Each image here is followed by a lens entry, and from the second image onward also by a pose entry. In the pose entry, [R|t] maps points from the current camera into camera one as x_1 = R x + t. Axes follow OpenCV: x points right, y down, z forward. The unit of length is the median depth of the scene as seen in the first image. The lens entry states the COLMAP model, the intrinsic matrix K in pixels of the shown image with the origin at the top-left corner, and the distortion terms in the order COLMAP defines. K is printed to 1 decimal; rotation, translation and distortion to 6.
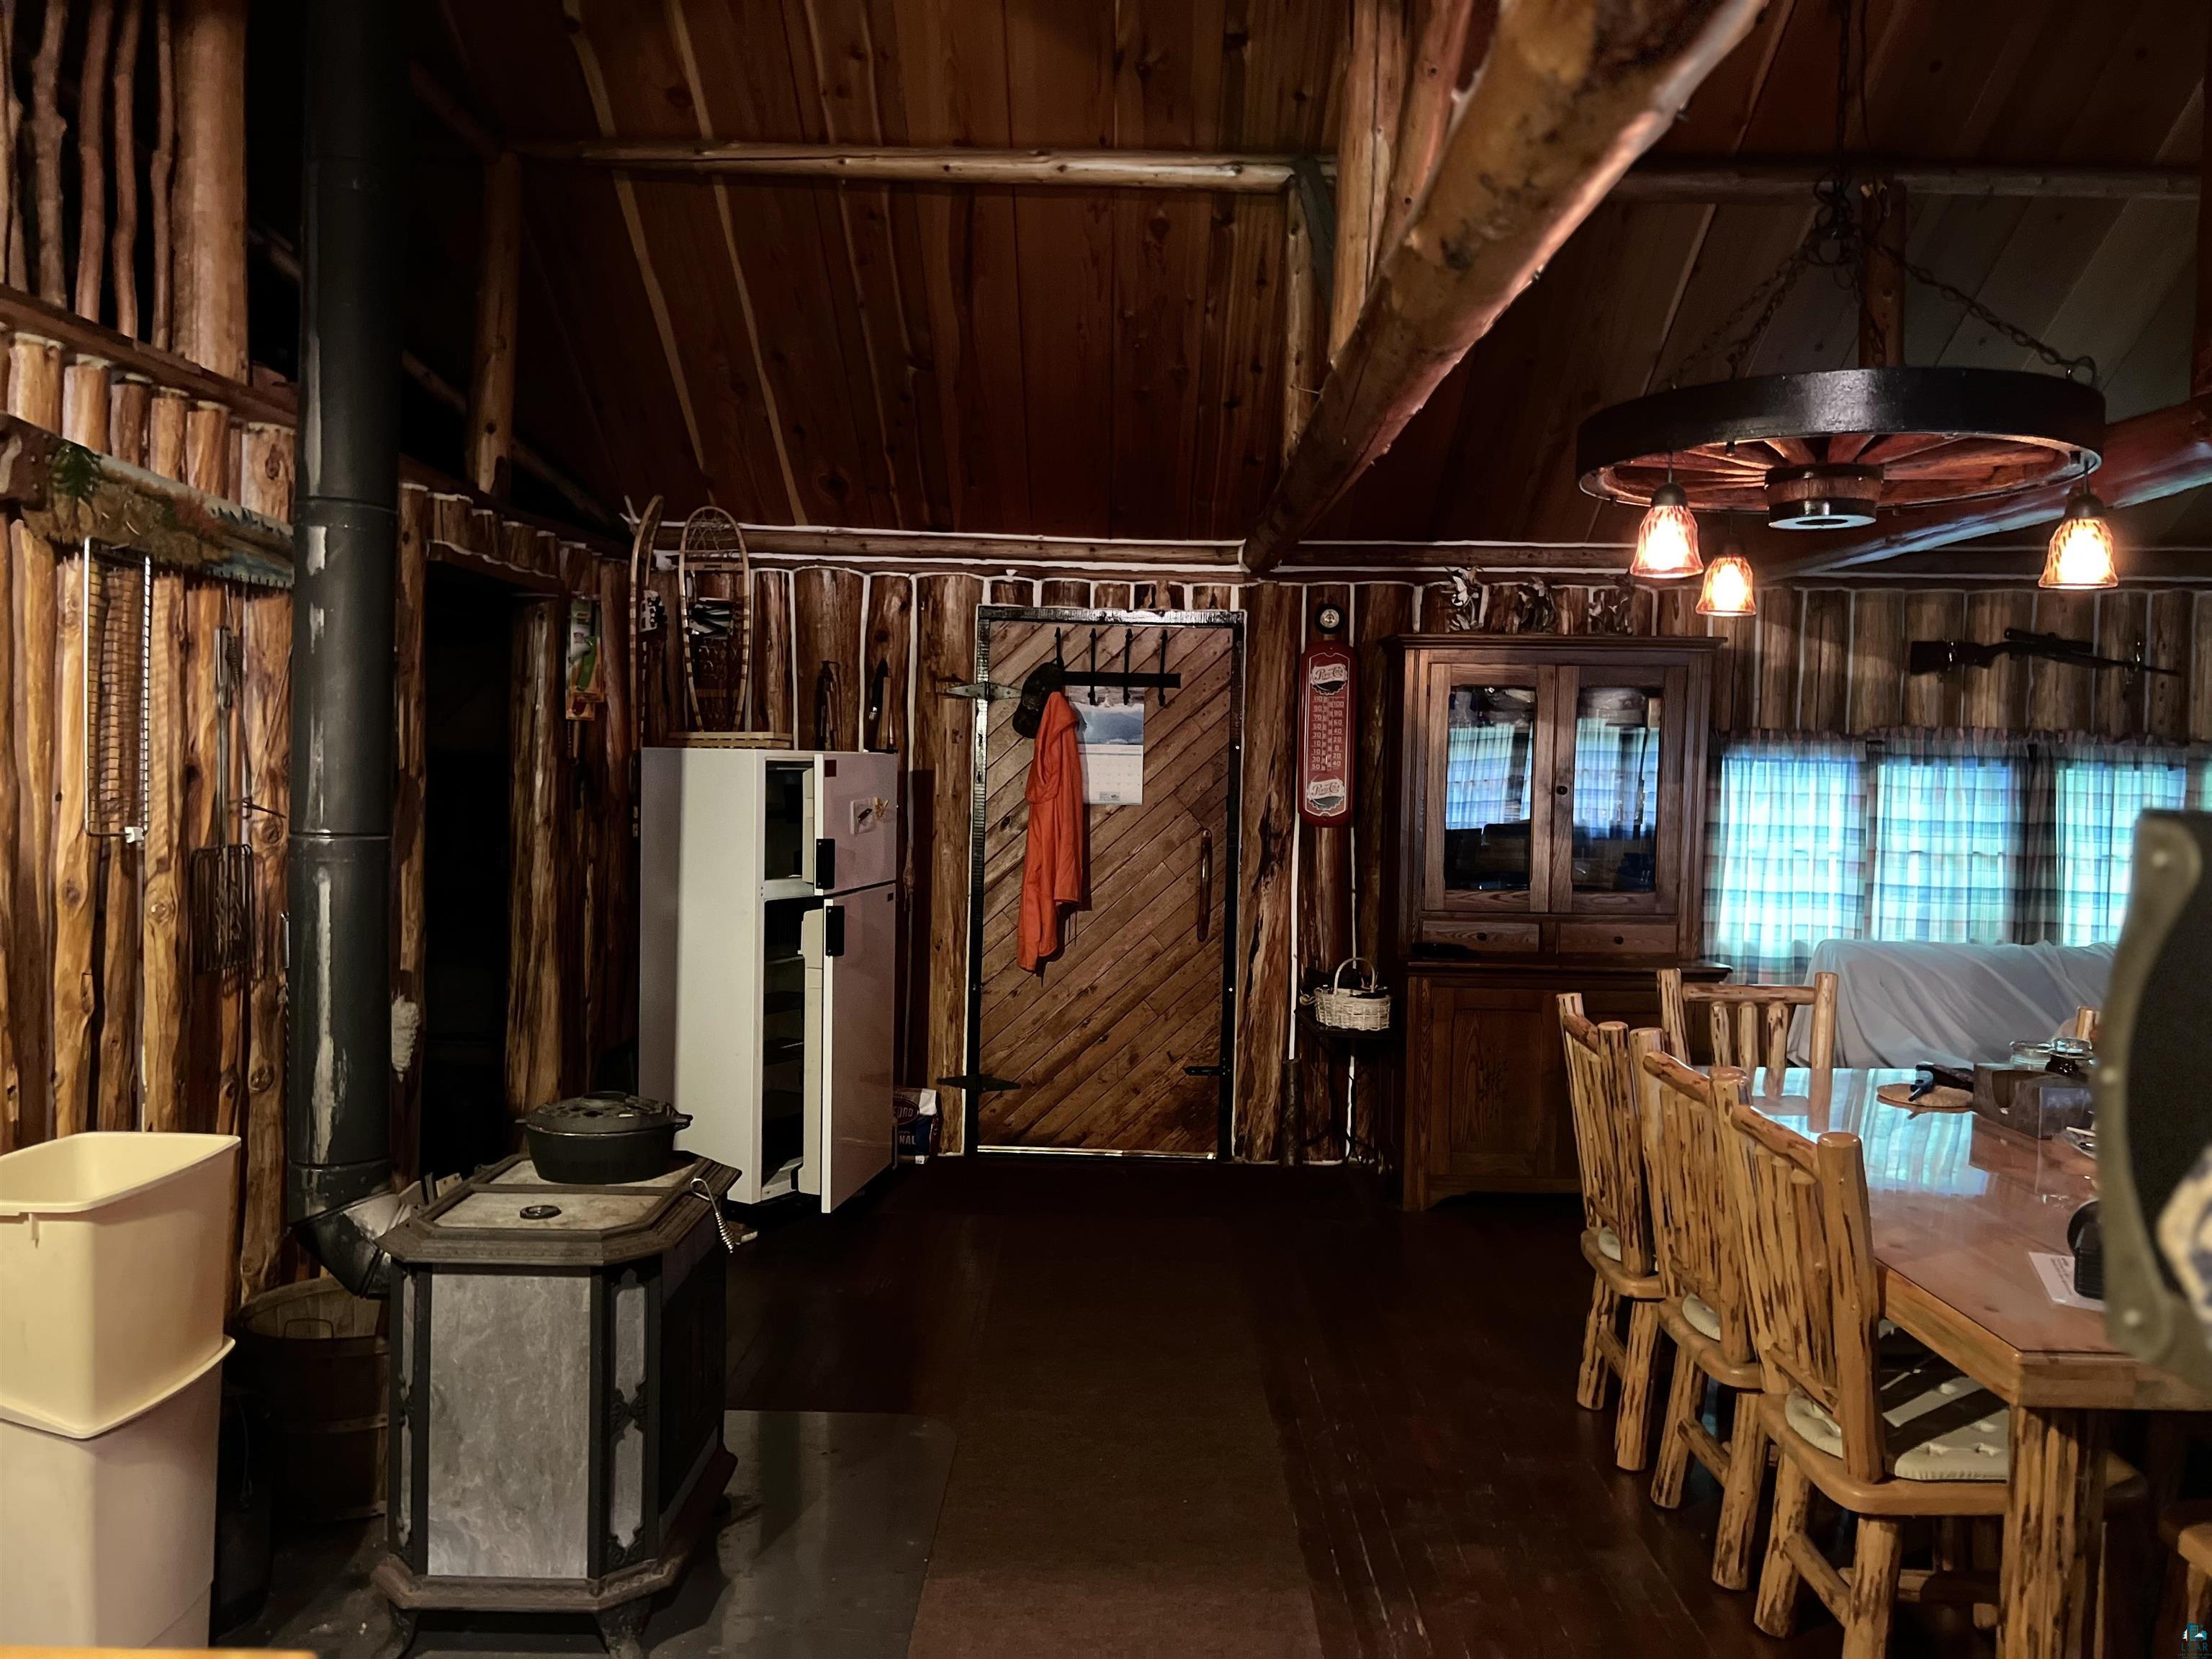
lens RADIAL K [[1636.6, 0, 1116.8], [0, 1636.6, 836.0], [0, 0, 1]] dist [0.005993, 0.001133]
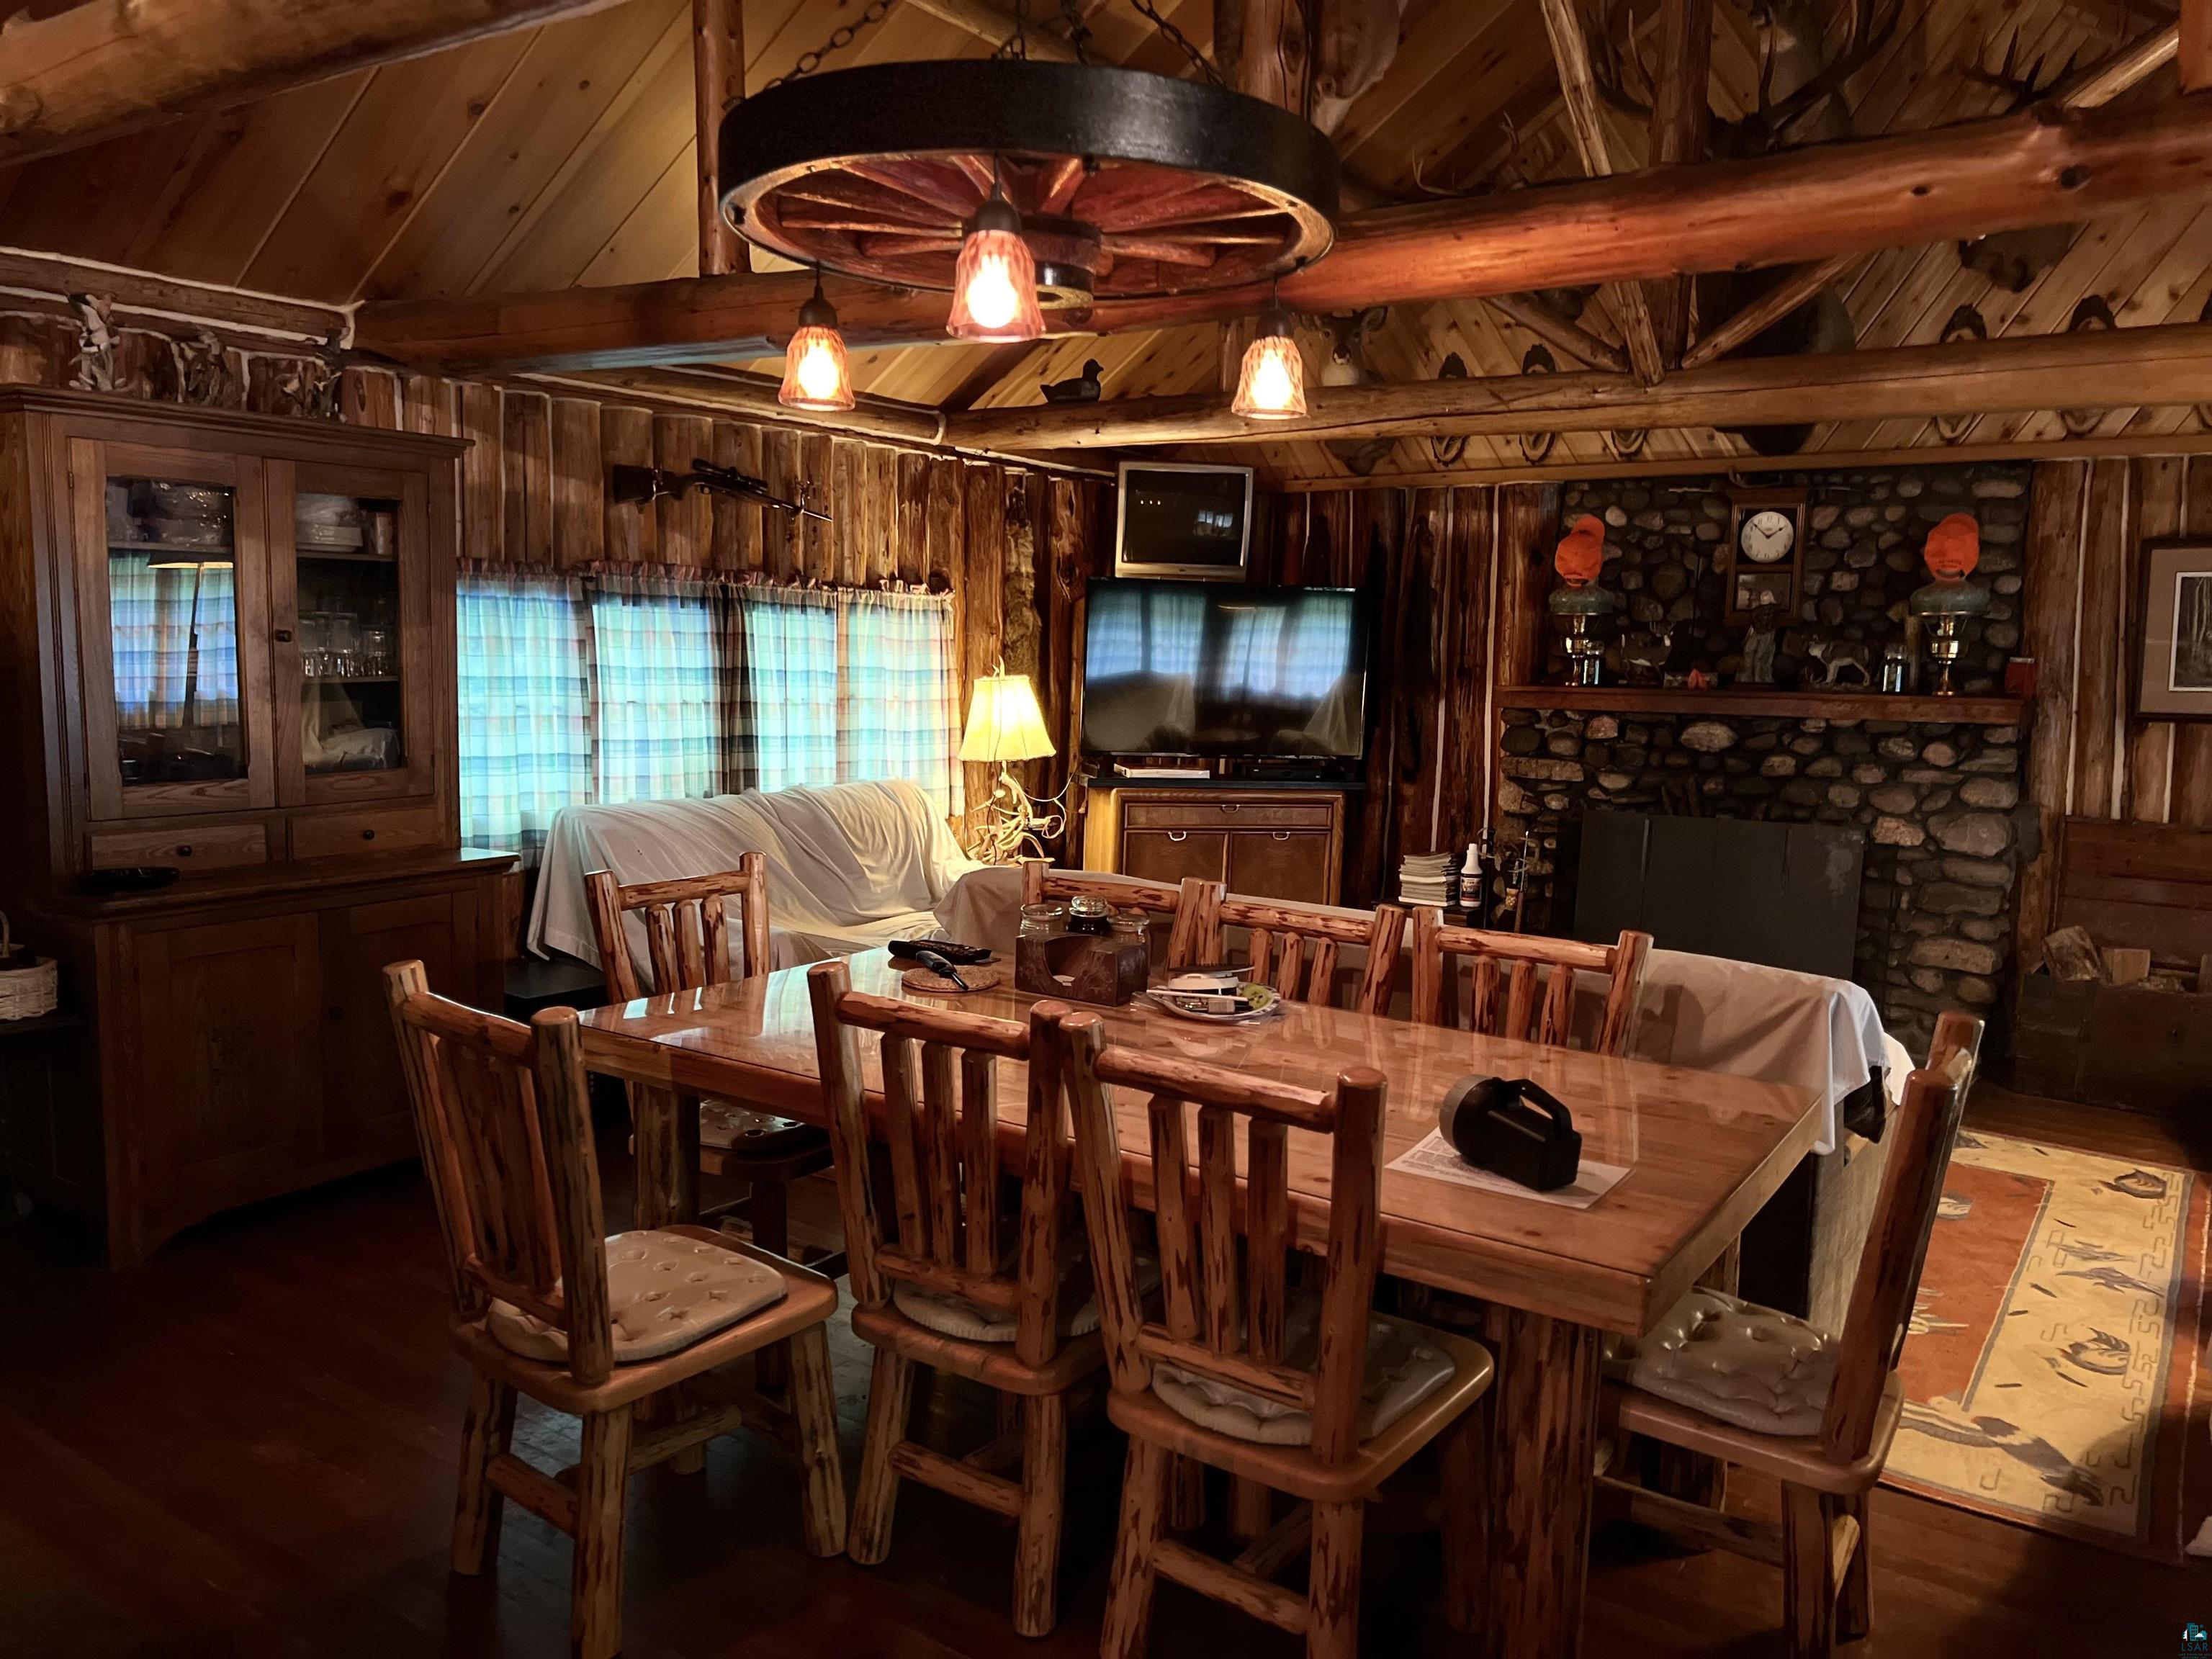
lens RADIAL K [[1636.6, 0, 1116.8], [0, 1636.6, 836.0], [0, 0, 1]] dist [0.005993, 0.001133]
pose [[0.561195, -0.104953, 0.821003, -0.113400], [0.023818, 0.993565, 0.110732, -0.010864], [-0.827341, -0.042587, 0.560083, 0.269292]]
